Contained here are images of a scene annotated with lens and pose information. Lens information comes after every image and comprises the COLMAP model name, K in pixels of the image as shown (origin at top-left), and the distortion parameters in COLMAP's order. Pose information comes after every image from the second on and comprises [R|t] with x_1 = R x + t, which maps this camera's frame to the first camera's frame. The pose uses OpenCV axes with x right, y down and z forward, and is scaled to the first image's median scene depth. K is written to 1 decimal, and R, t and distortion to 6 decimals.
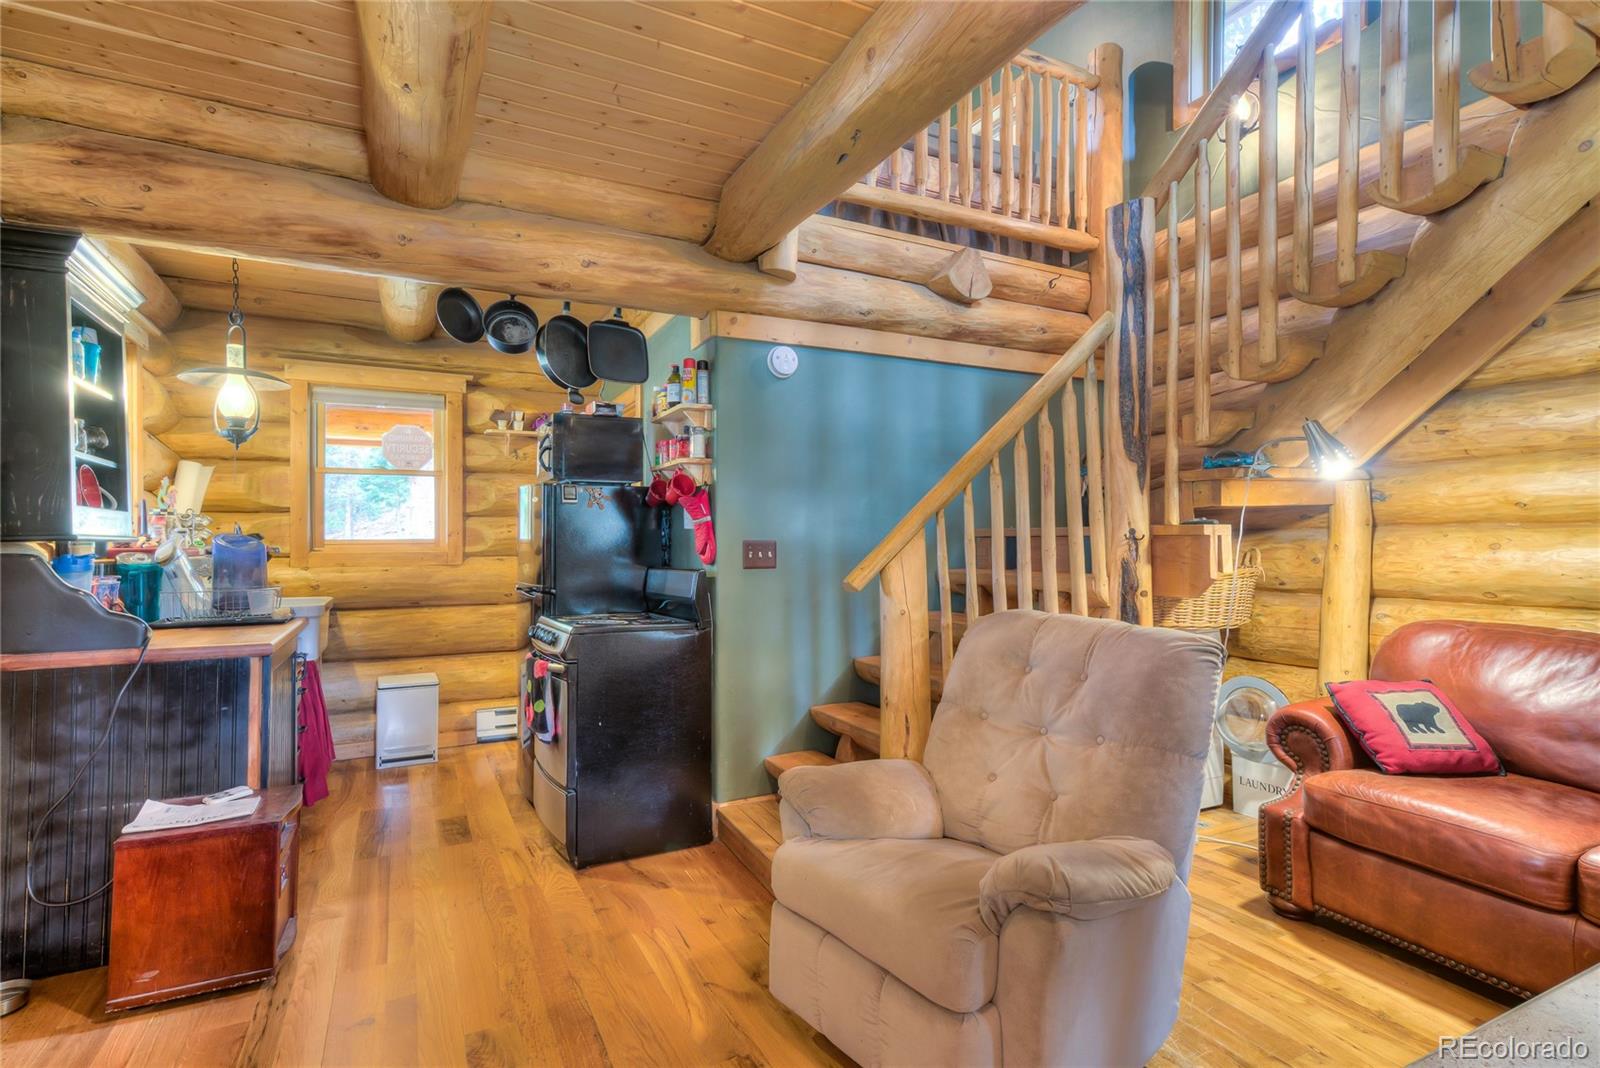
lens RADIAL K [[777.3, 0, 795.1], [0, 777.3, 528.1], [0, 0, 1]] dist [0.009367, 0.011663]
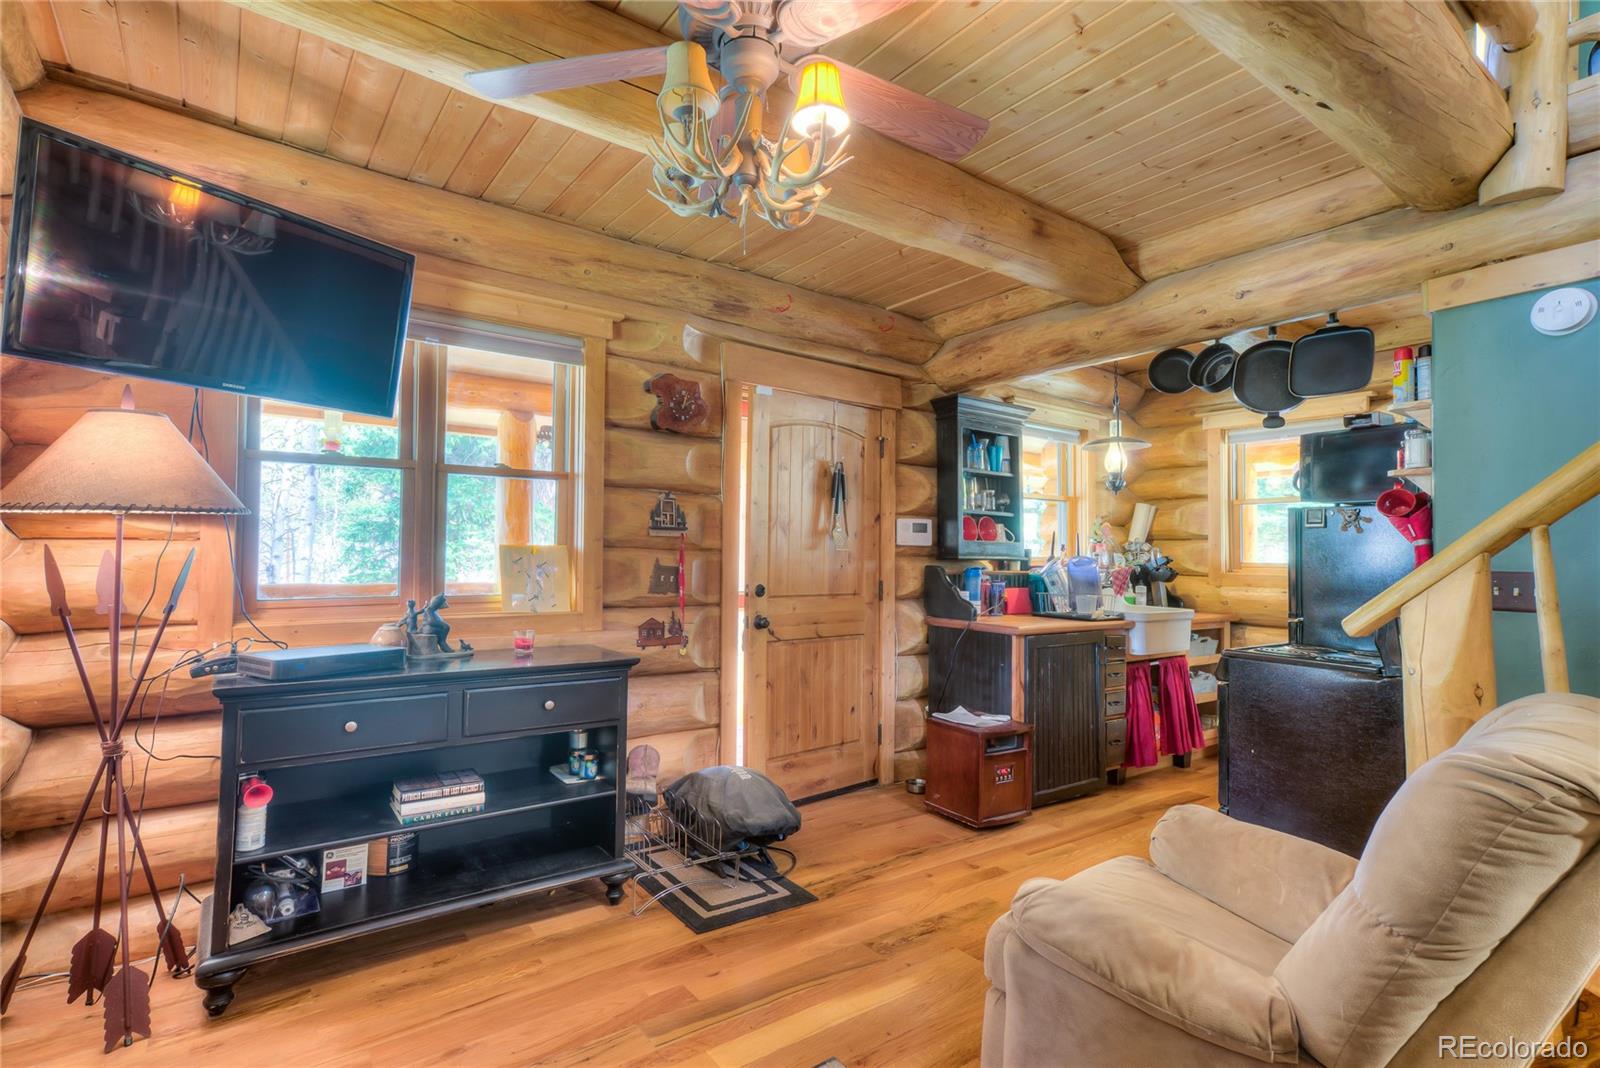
lens RADIAL K [[777.3, 0, 795.1], [0, 777.3, 528.1], [0, 0, 1]] dist [0.009367, 0.011663]
pose [[0.158701, -0.028553, -0.986914, 0.595358], [-0.001379, 0.999574, -0.029141, -0.002389], [0.987326, 0.005985, 0.158594, 0.241162]]
